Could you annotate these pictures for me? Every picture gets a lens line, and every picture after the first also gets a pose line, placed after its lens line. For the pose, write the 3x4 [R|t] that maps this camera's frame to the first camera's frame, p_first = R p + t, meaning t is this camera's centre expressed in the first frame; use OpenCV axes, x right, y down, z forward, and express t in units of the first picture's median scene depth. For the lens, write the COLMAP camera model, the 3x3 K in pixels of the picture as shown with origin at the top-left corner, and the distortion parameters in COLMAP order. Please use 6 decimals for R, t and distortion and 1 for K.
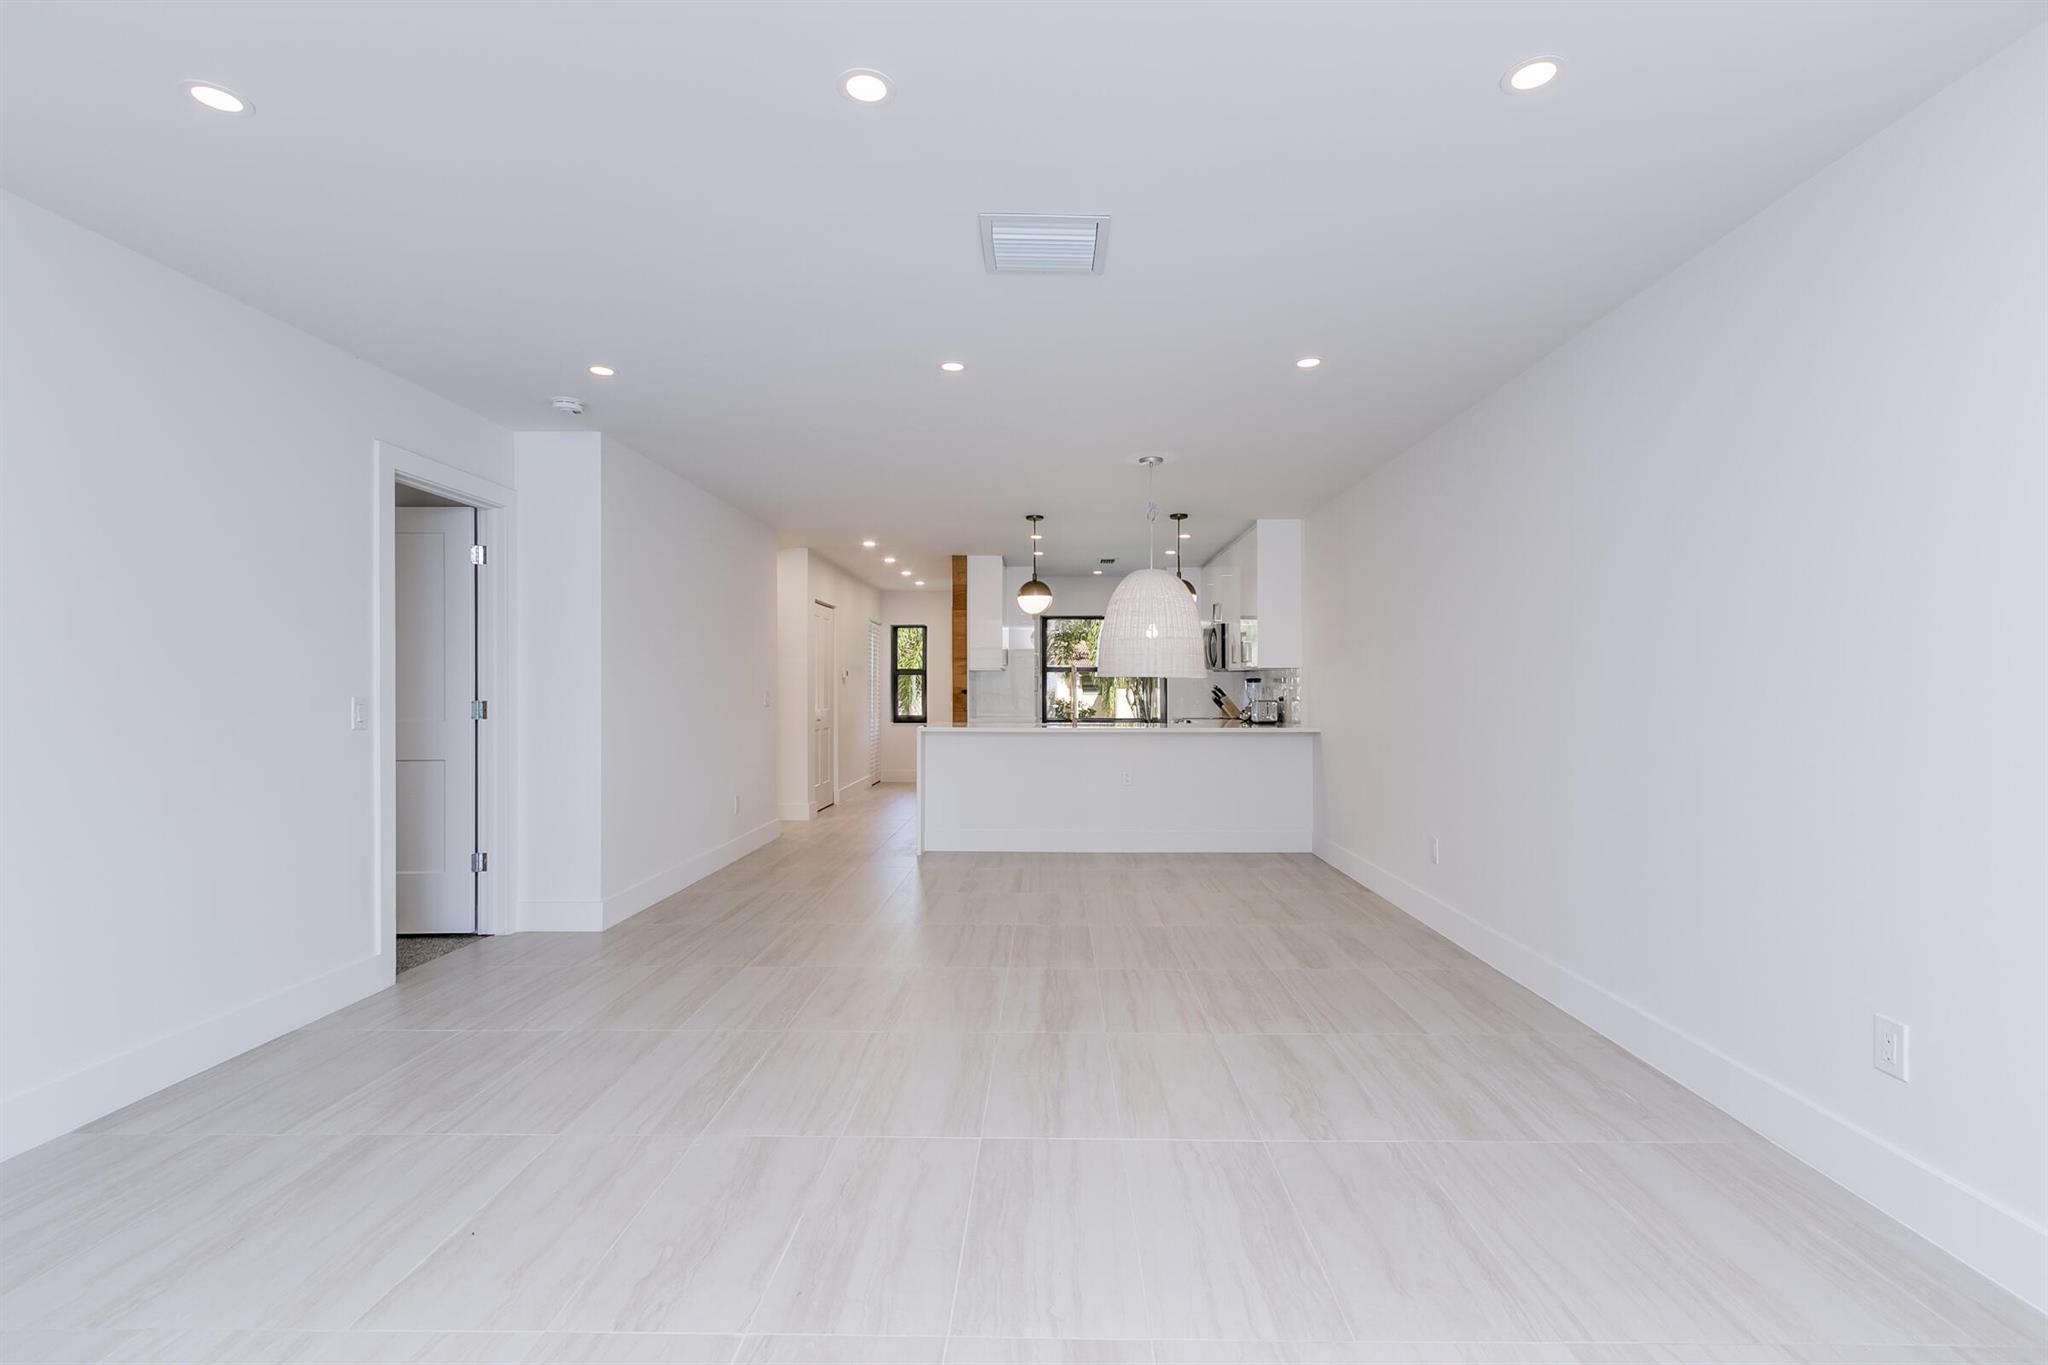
lens RADIAL K [[930.8, 0, 1040.6], [0, 930.8, 682.5], [0, 0, 1]] dist [0.008653, -0.003471]
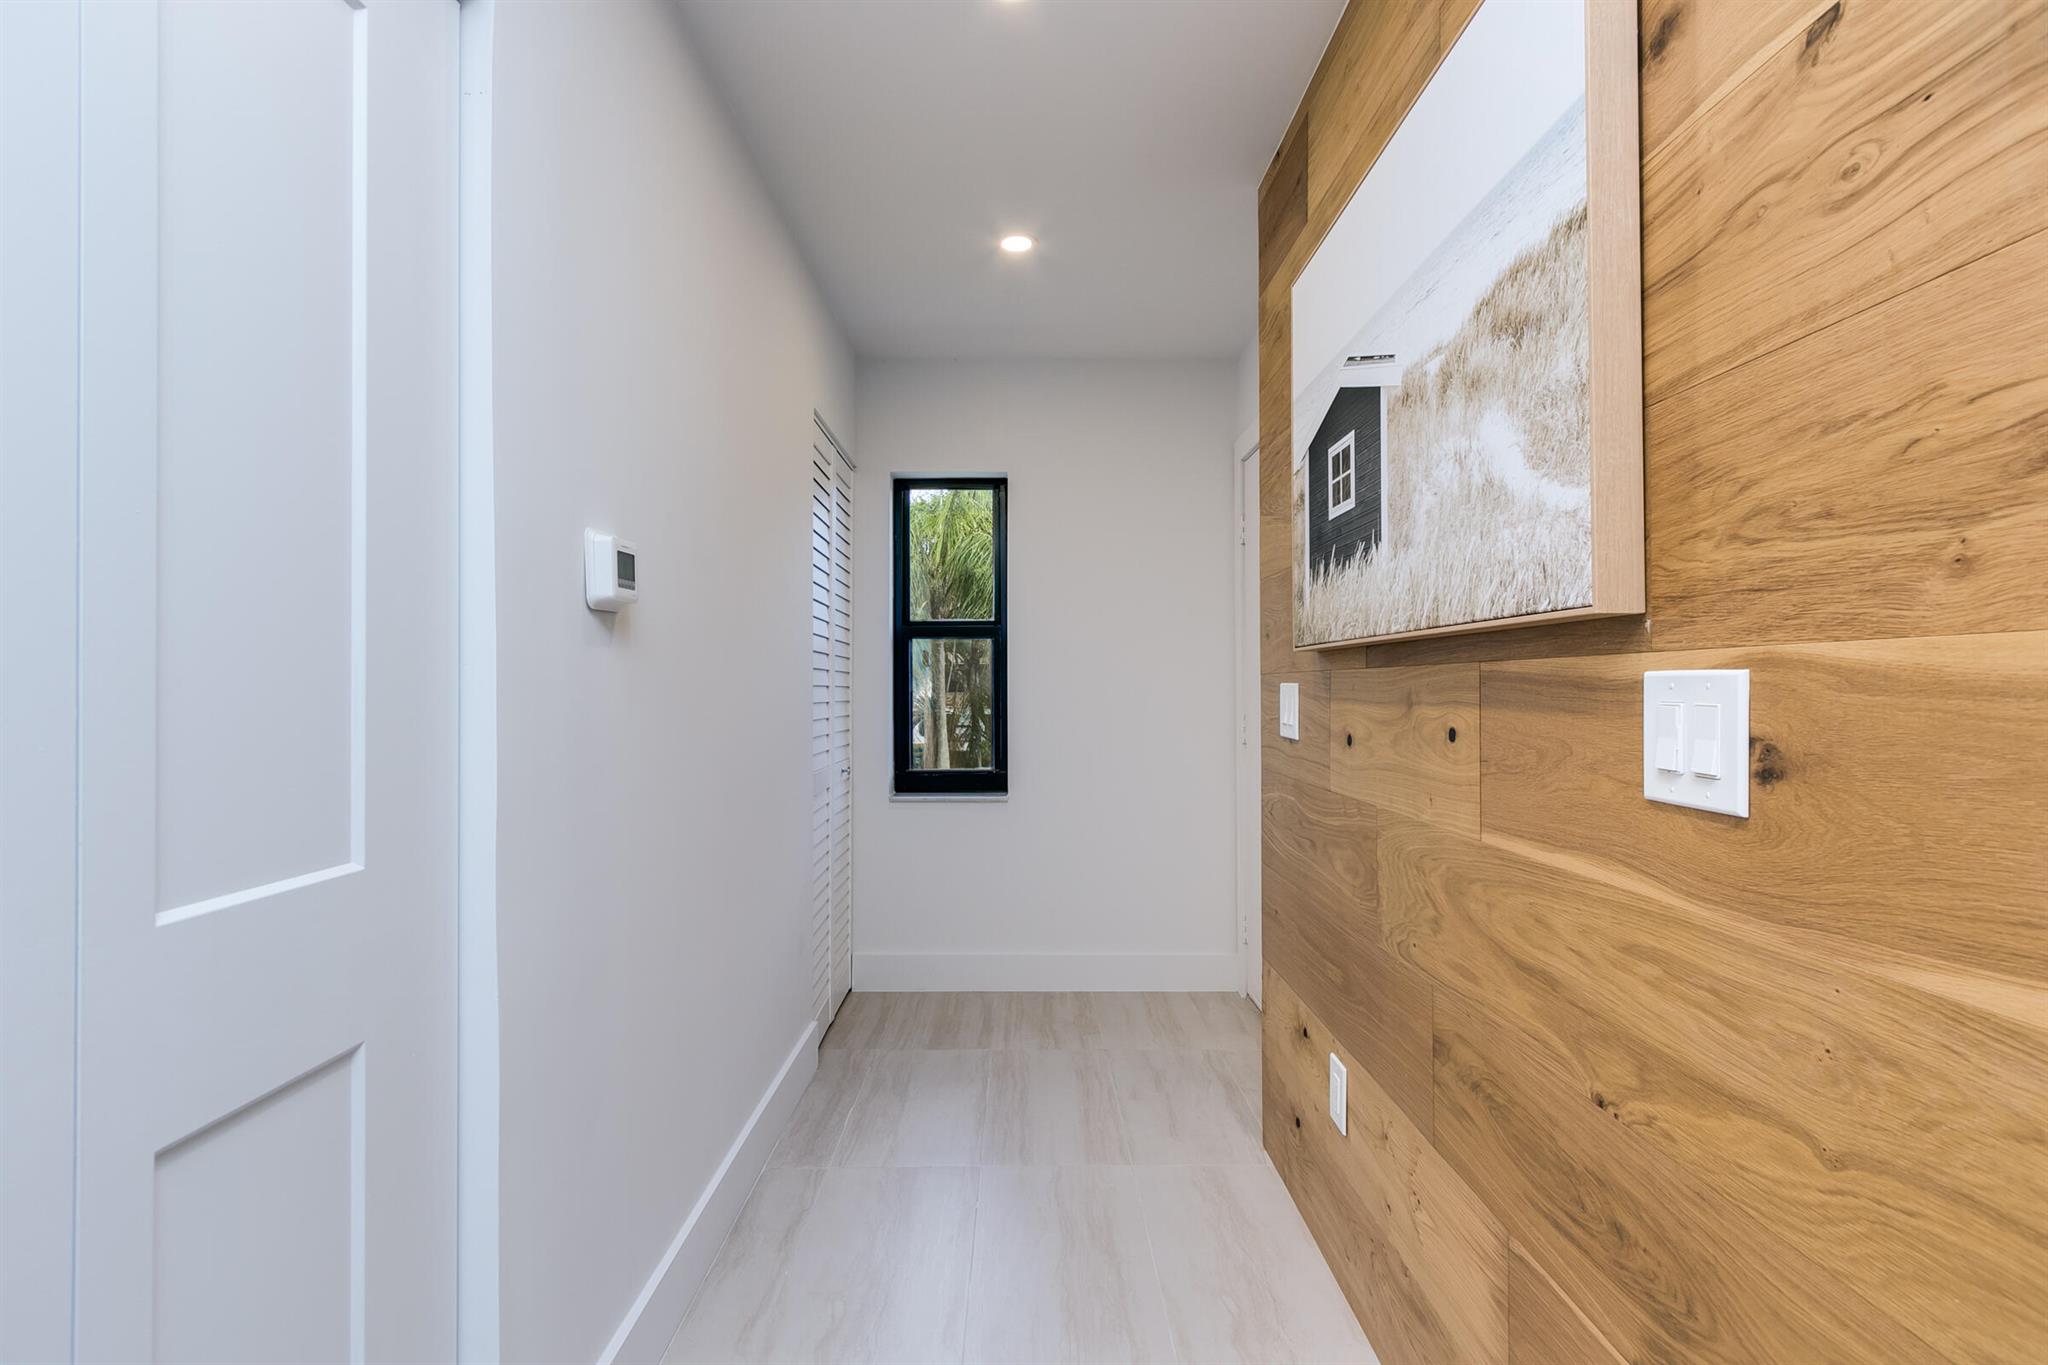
lens RADIAL K [[930.8, 0, 1029.4], [0, 930.8, 681.1], [0, 0, 1]] dist [0.008653, -0.003471]
pose [[0.999848, 0.000525, 0.017442, -0.164450], [-0.000535, 1.000000, 0.000571, 0.008441], [-0.017442, -0.000580, 0.999848, 0.947570]]
